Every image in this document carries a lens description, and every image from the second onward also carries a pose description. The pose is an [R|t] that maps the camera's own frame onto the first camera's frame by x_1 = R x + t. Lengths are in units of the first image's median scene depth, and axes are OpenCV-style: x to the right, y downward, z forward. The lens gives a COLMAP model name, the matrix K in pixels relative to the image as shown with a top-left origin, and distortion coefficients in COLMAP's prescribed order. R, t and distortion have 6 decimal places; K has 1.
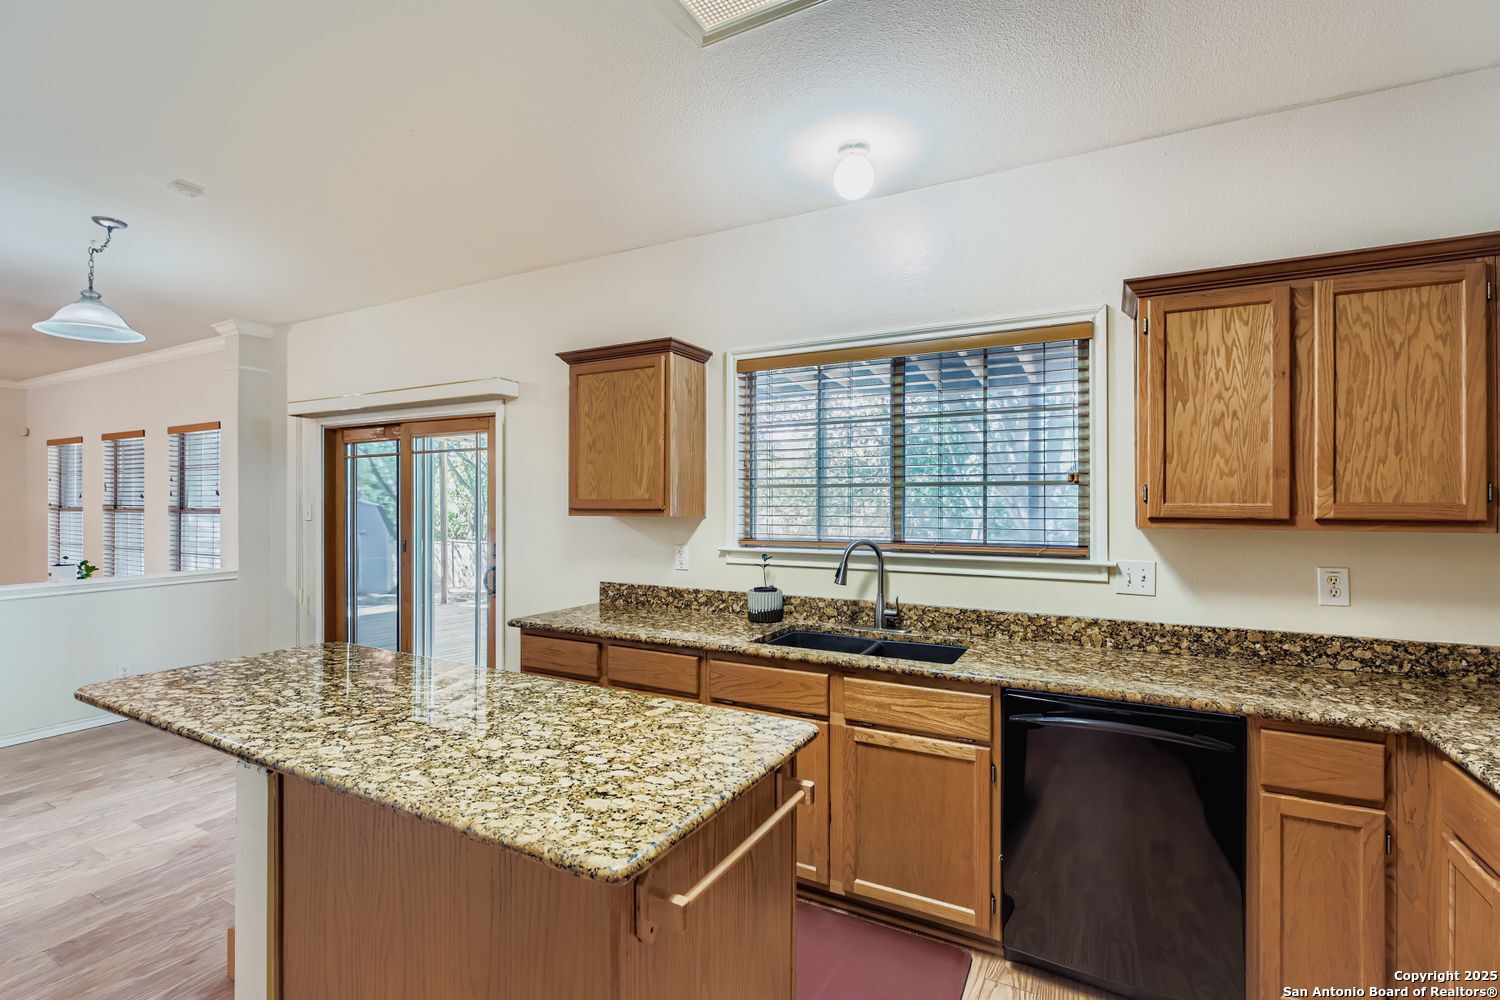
lens RADIAL K [[685.5, 0, 749.5], [0, 685.5, 505.5], [0, 0, 1]] dist [-0.003635, -0.000490]
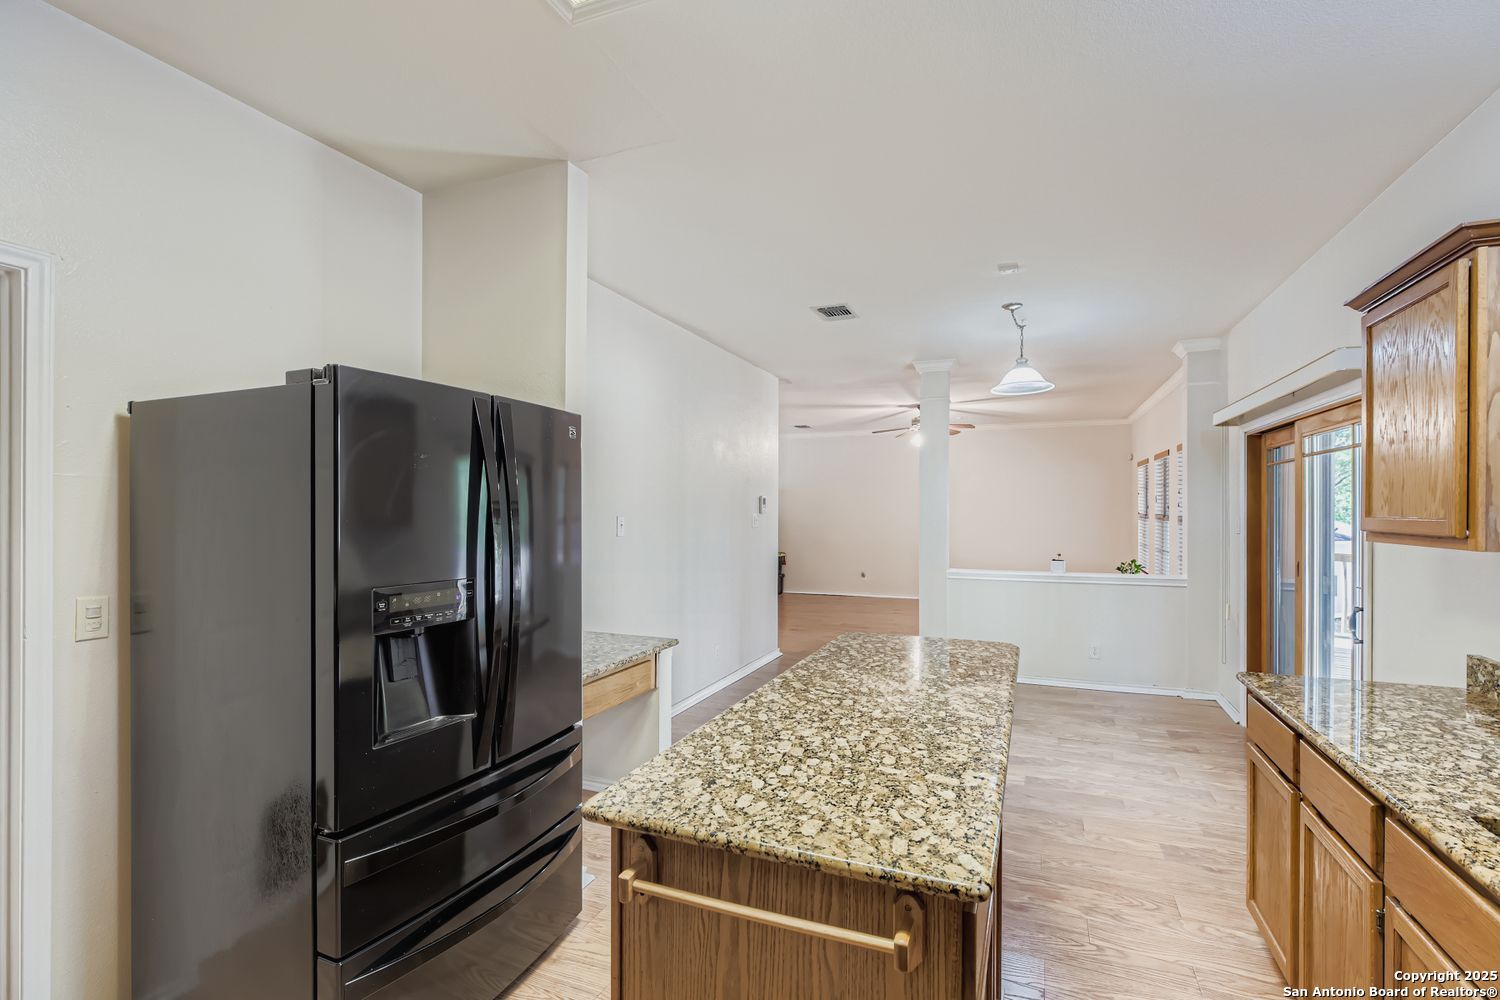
lens RADIAL K [[685.5, 0, 749.5], [0, 685.5, 505.5], [0, 0, 1]] dist [-0.003635, -0.000490]
pose [[0.097490, -0.004003, -0.995228, 0.745373], [-0.006431, 0.999969, -0.004652, -0.027748], [0.995216, 0.006854, 0.097461, 0.762992]]
